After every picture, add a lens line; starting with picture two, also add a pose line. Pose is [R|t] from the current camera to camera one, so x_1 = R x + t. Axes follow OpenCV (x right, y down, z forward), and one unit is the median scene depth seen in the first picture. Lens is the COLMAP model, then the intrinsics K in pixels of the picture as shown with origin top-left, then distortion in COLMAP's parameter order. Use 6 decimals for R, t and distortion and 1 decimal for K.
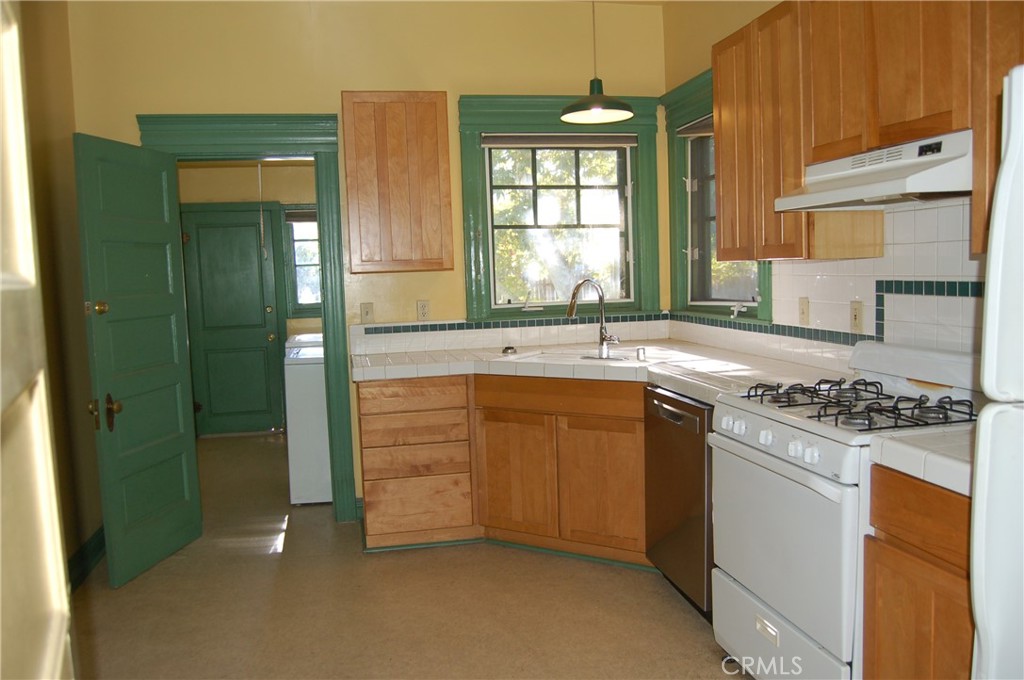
lens RADIAL K [[819.2, 0, 512.0], [0, 819.2, 340.0], [0, 0, 1]] dist [-0.009158, 0.006589]
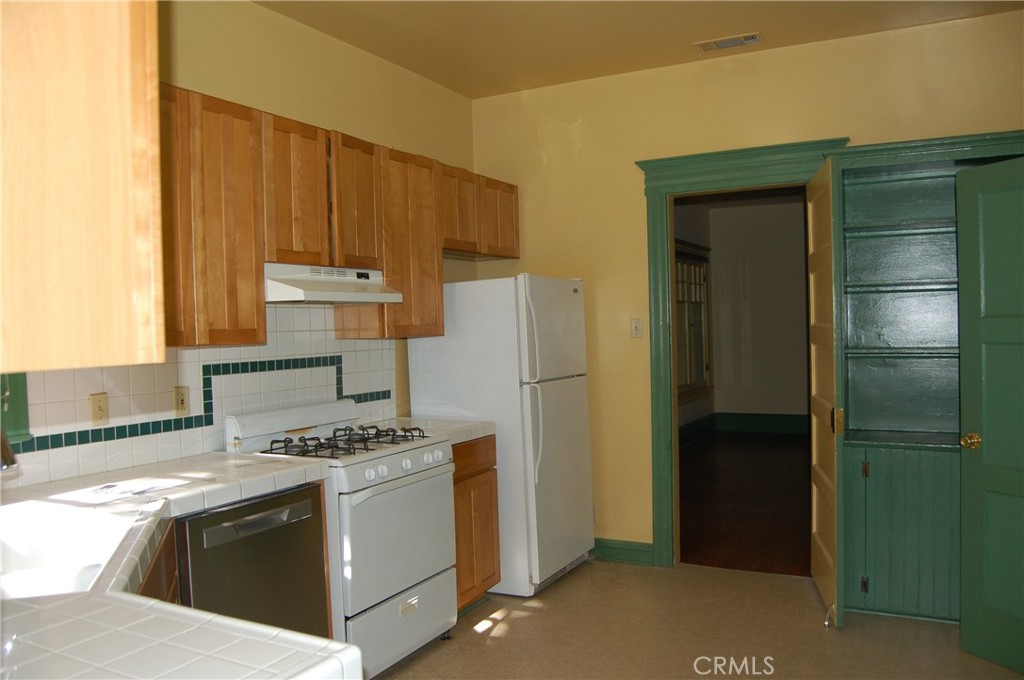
lens RADIAL K [[819.2, 0, 512.0], [0, 819.2, 340.0], [0, 0, 1]] dist [-0.009158, 0.006589]
pose [[-0.762628, 0.037883, 0.645727, -0.617242], [0.104612, 0.992365, 0.065332, -0.139121], [-0.638321, 0.117375, -0.760769, 1.615529]]
